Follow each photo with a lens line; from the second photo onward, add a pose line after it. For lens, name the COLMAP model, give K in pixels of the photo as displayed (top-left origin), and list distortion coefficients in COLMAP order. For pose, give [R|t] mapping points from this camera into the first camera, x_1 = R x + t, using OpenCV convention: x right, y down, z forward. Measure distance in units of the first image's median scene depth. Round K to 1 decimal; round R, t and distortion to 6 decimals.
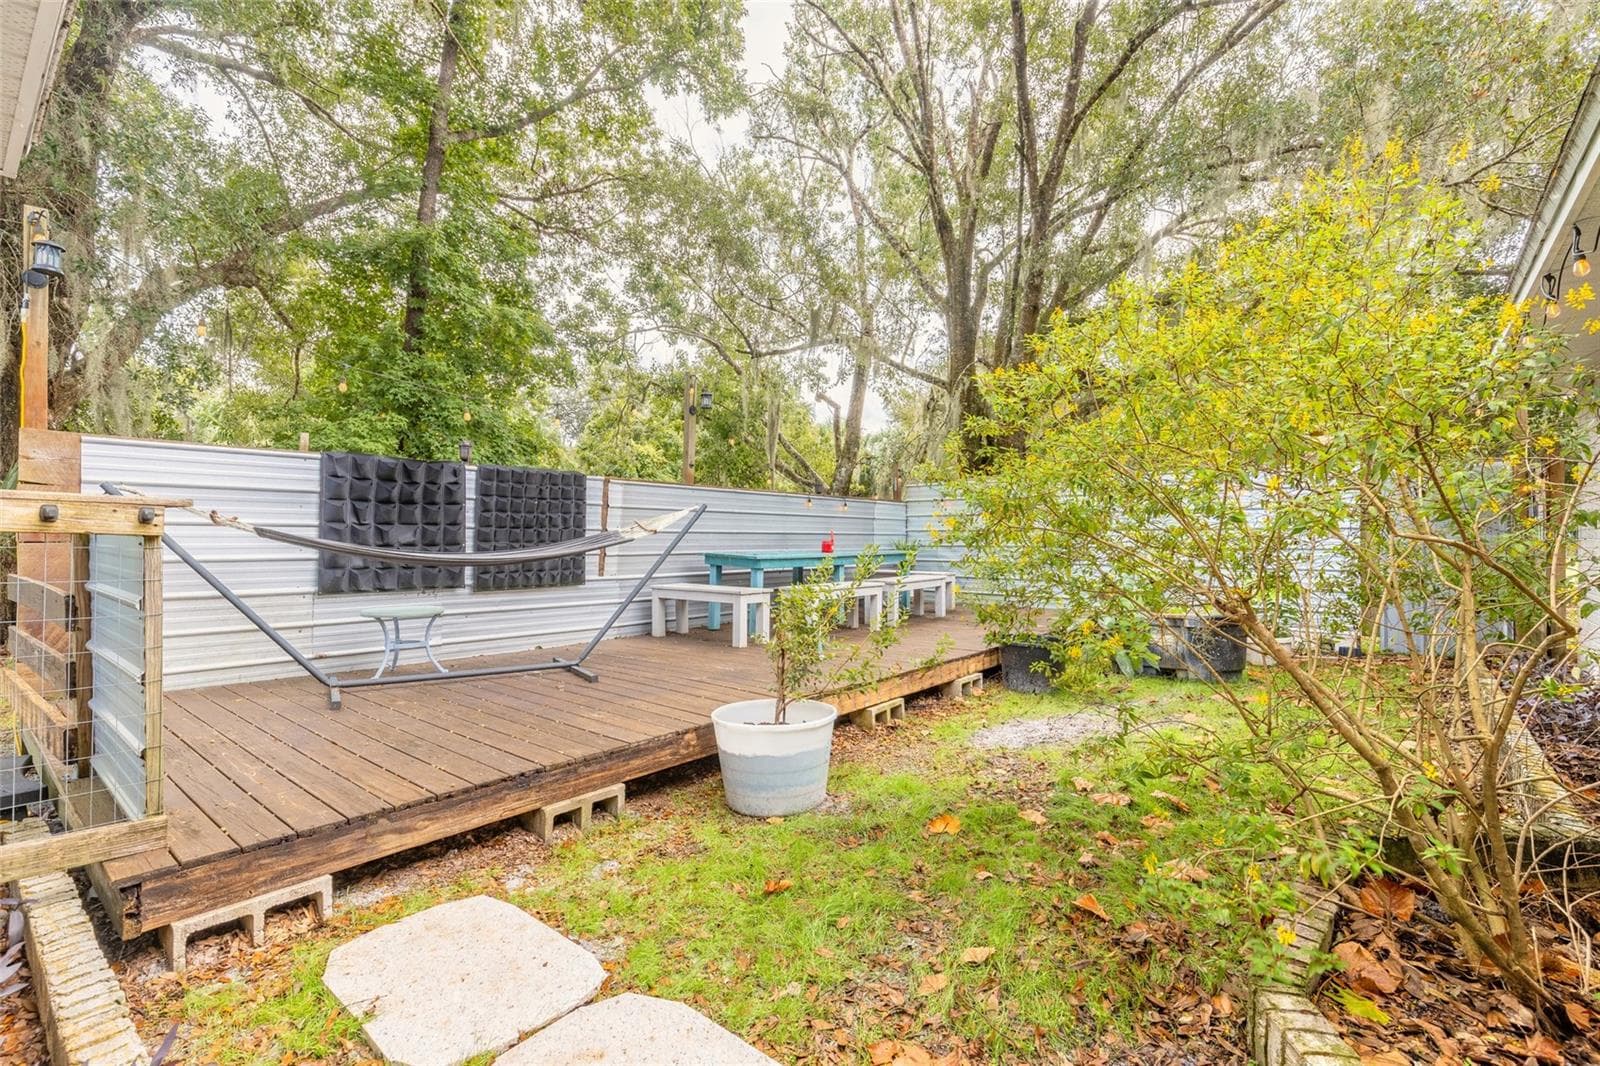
lens RADIAL K [[724.0, 0, 797.5], [0, 724.0, 538.0], [0, 0, 1]] dist [0.012276, -0.003970]
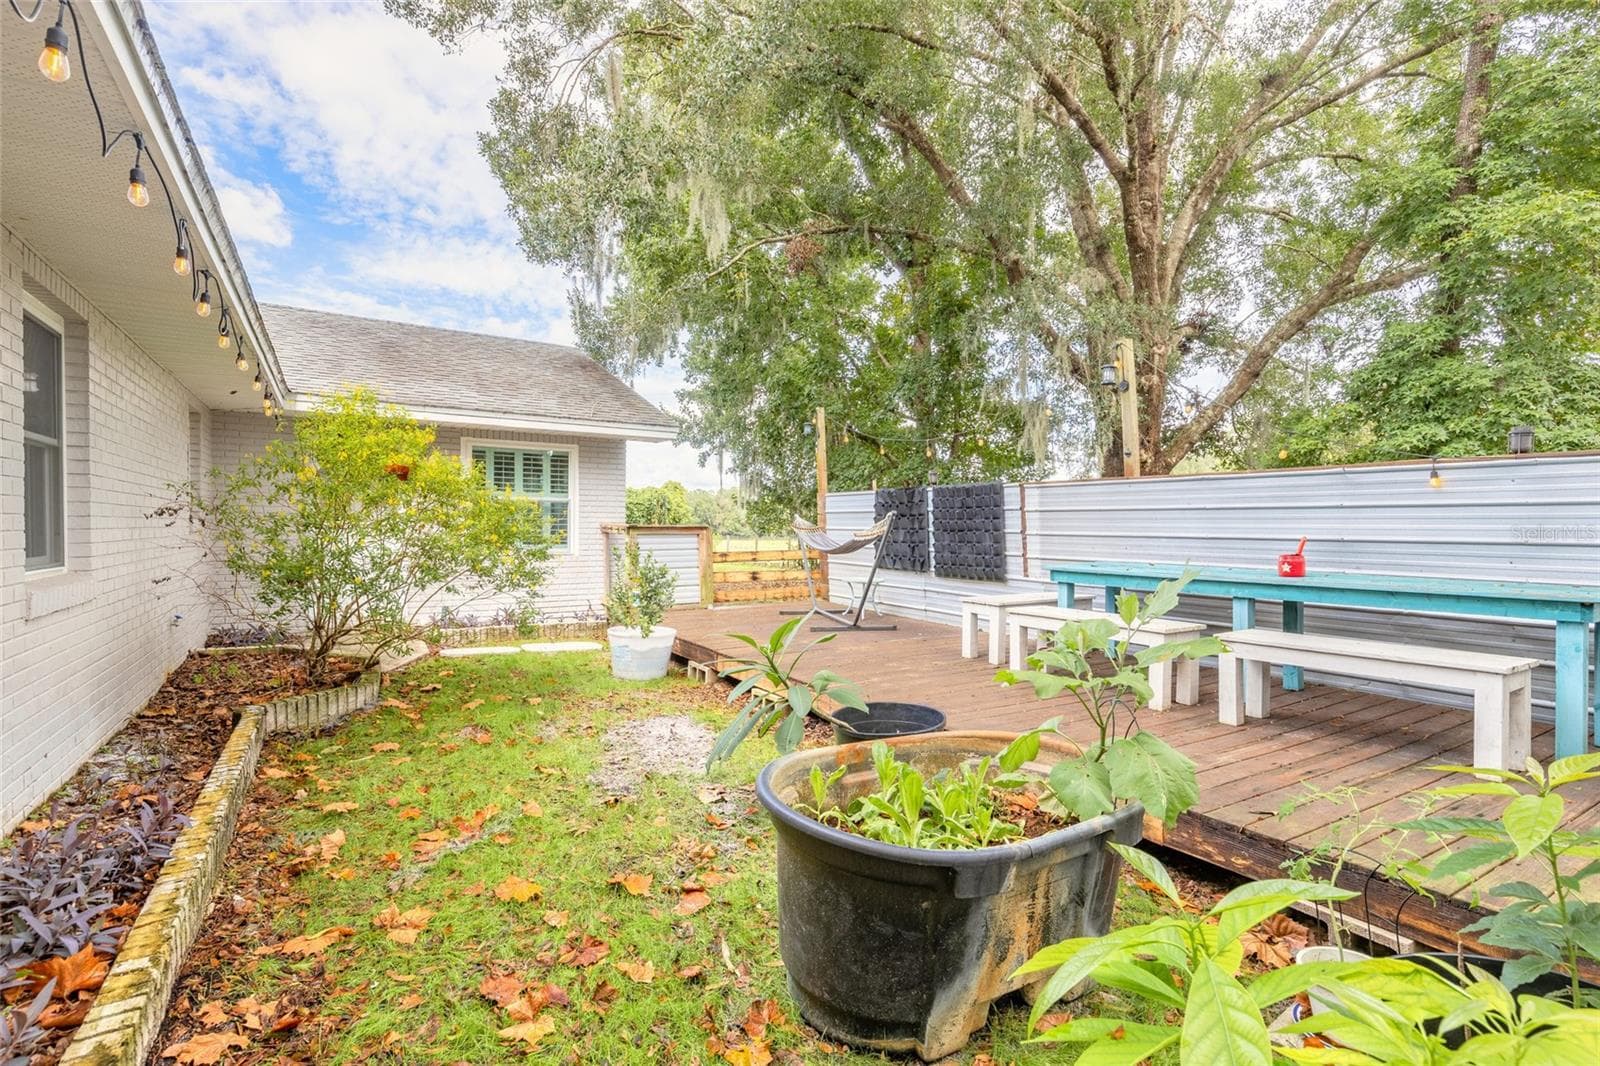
lens RADIAL K [[724.0, 0, 797.5], [0, 724.0, 538.0], [0, 0, 1]] dist [0.012276, -0.003970]
pose [[-0.319421, 0.010639, -0.947553, 0.496013], [-0.003818, 0.999914, 0.012514, -0.008928], [0.947605, 0.007615, -0.319353, 0.621710]]
